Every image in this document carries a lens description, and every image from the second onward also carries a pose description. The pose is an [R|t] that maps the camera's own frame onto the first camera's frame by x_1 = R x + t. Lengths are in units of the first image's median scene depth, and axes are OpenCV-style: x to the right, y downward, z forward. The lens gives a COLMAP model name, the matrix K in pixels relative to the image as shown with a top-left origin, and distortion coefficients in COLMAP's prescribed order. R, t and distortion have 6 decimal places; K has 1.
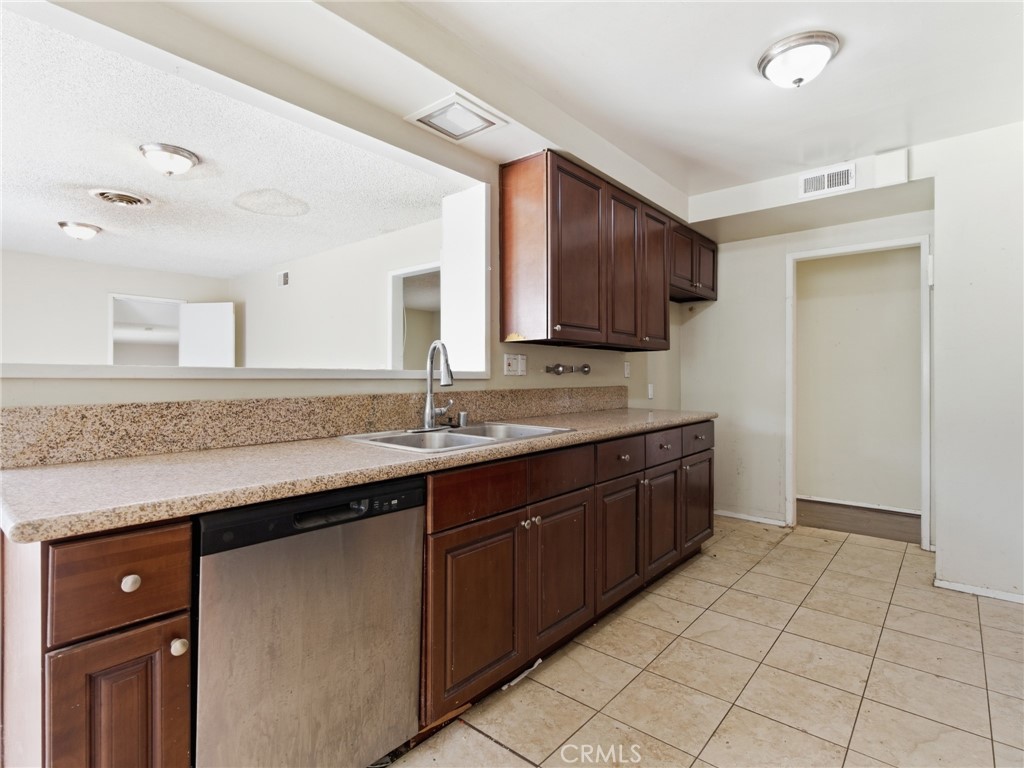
lens RADIAL K [[525.2, 0, 511.9], [0, 525.2, 378.7], [0, 0, 1]] dist [-0.000252, 0.001989]
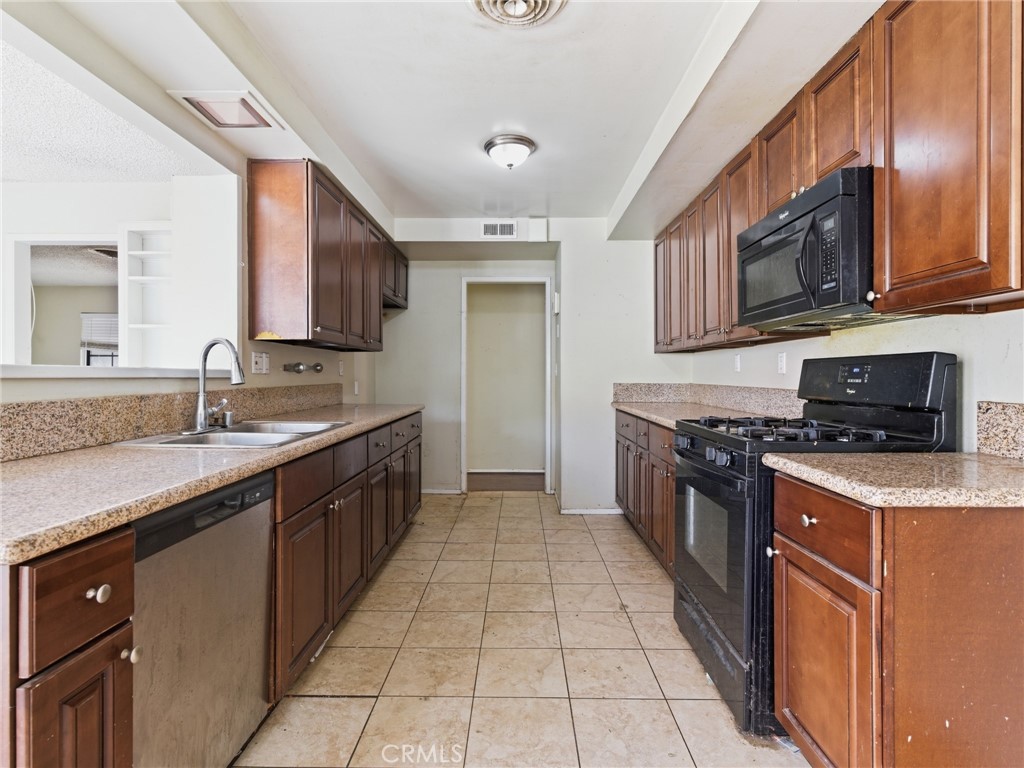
lens RADIAL K [[525.2, 0, 516.0], [0, 525.2, 382.6], [0, 0, 1]] dist [-0.000252, 0.001989]
pose [[0.767829, -0.008842, 0.640594, -0.308341], [0.000944, 0.999919, 0.012670, -0.001904], [-0.640654, -0.009123, 0.767776, -0.084341]]
